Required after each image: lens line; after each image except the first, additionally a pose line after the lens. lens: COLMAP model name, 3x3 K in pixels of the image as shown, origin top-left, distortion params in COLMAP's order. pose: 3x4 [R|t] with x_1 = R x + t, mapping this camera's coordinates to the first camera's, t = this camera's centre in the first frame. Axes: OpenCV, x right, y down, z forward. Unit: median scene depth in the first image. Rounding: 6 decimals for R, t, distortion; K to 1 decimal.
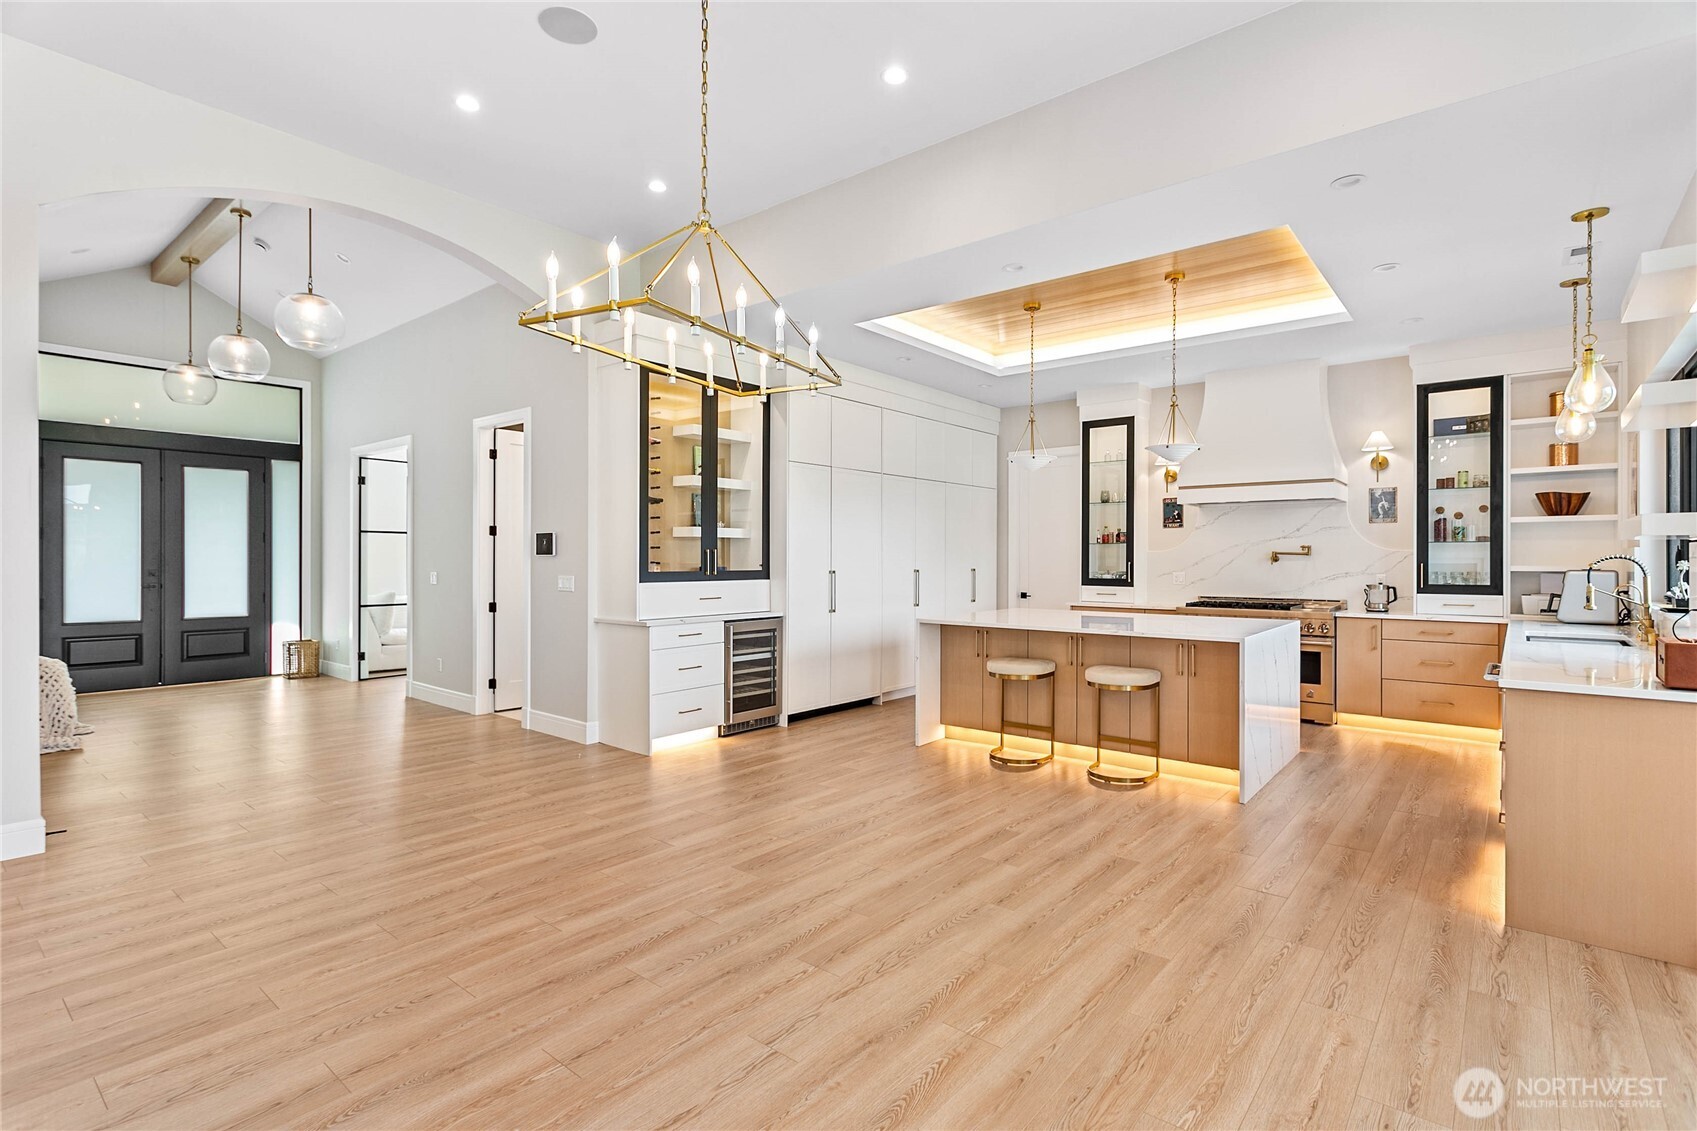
lens RADIAL K [[802.3, 0, 858.1], [0, 802.3, 557.0], [0, 0, 1]] dist [0.007981, 0.001751]
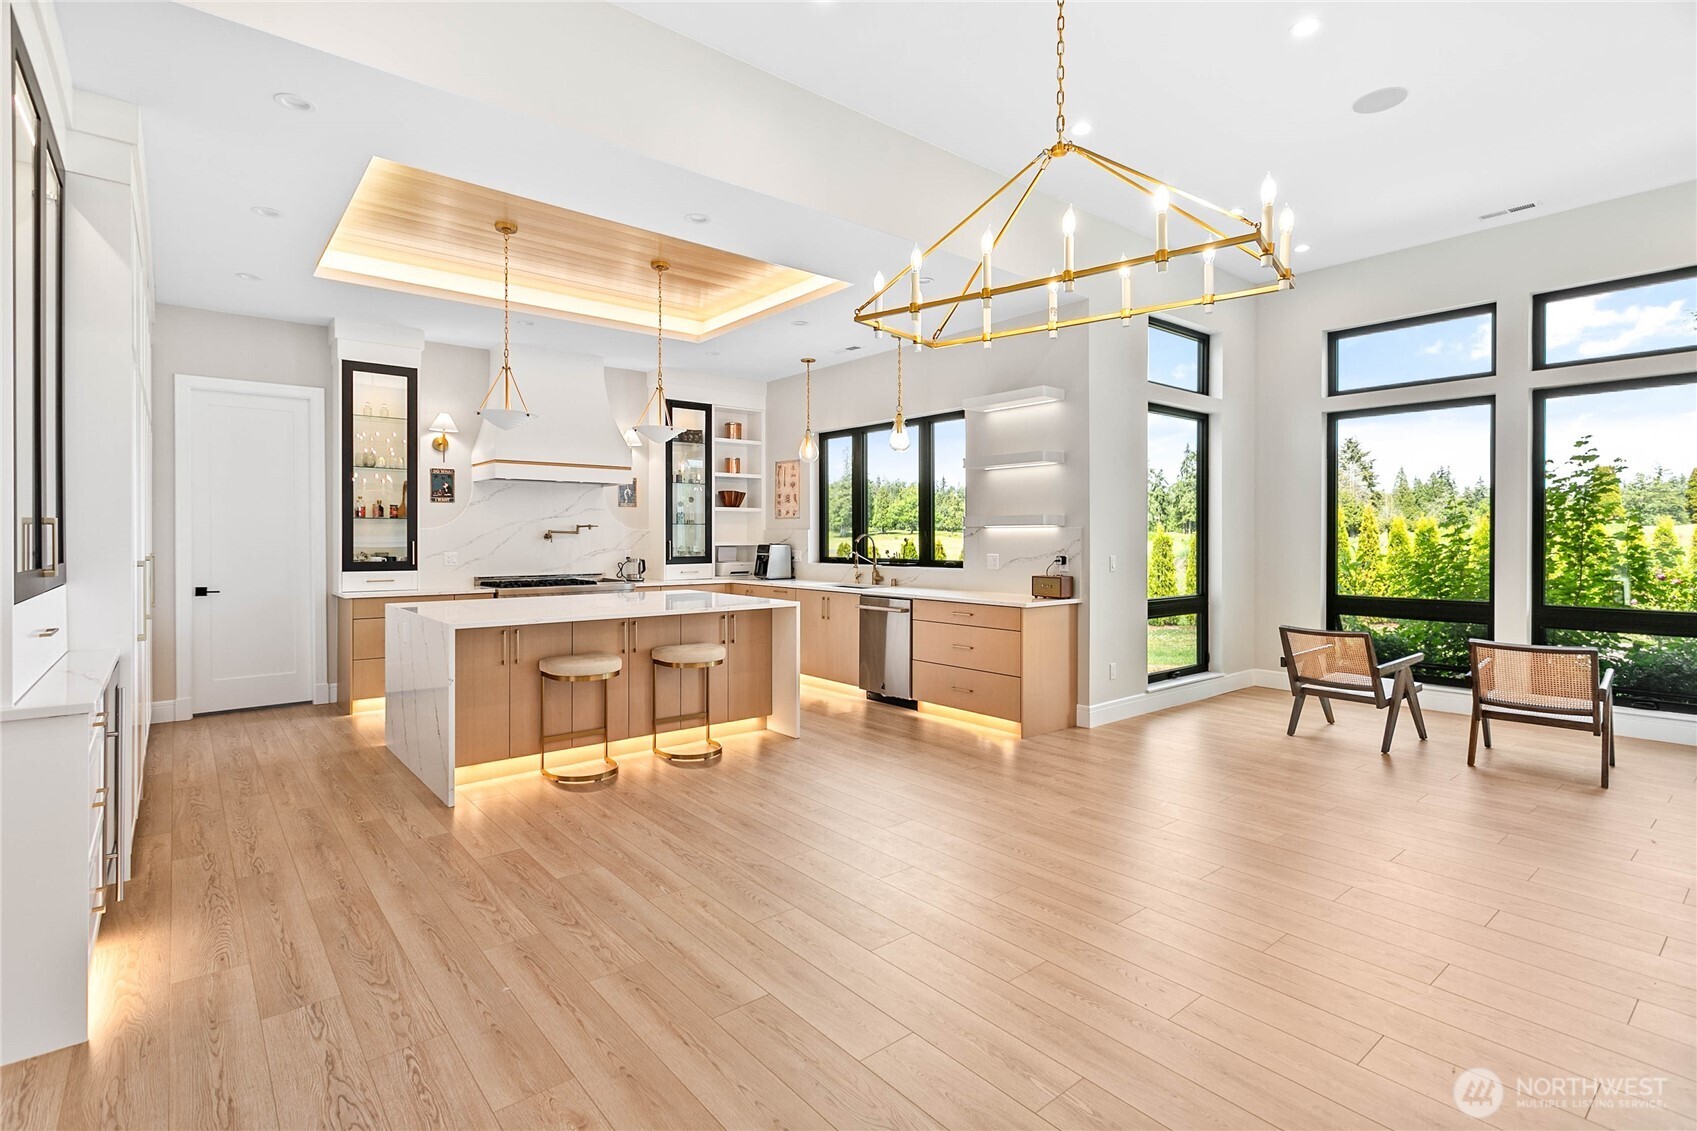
lens RADIAL K [[802.3, 0, 845.6], [0, 802.3, 537.1], [0, 0, 1]] dist [0.007981, 0.001751]
pose [[0.200458, -0.002144, 0.979700, -0.506534], [-0.001440, 0.999996, 0.002483, -0.000704], [-0.979701, -0.001908, 0.200454, 0.492814]]
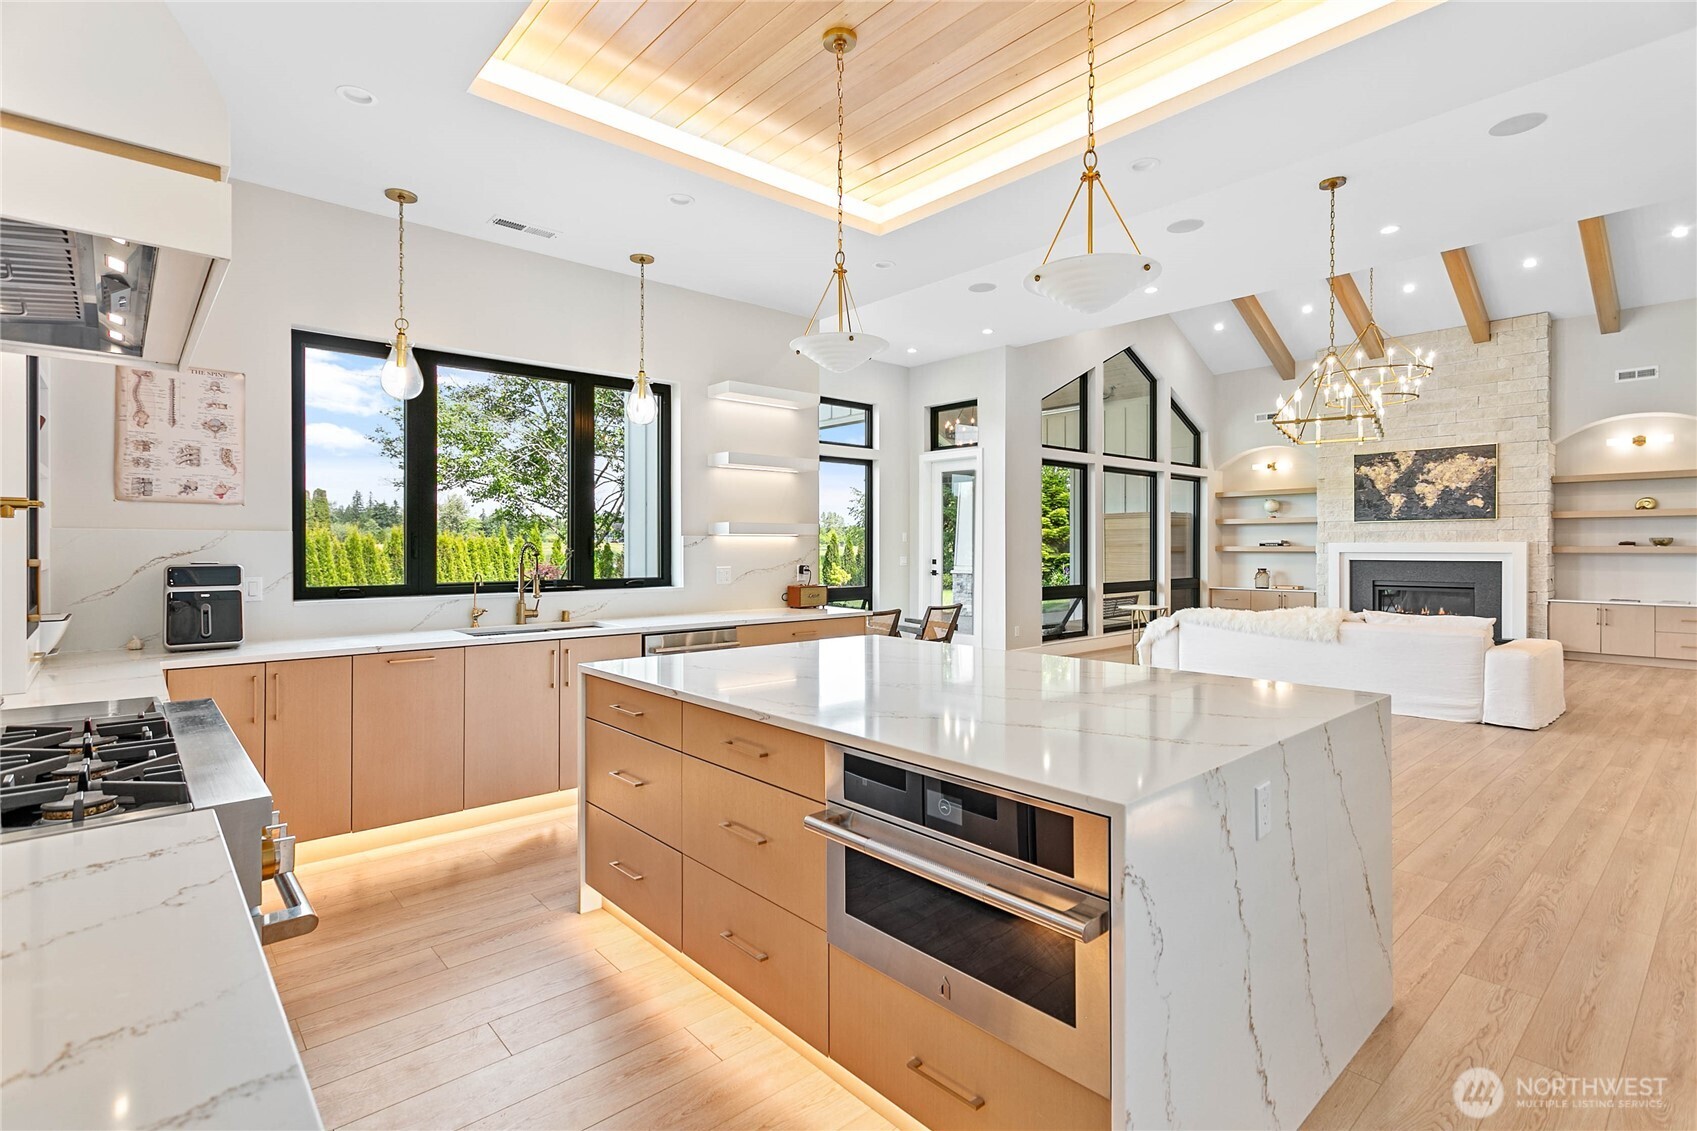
lens RADIAL K [[802.3, 0, 847.7], [0, 802.3, 538.5], [0, 0, 1]] dist [0.007981, 0.001751]
pose [[-0.985581, -0.000904, 0.169201, 0.258590], [-0.003083, 0.999916, -0.012614, 0.002625], [-0.169176, -0.012954, -0.985501, 1.365799]]
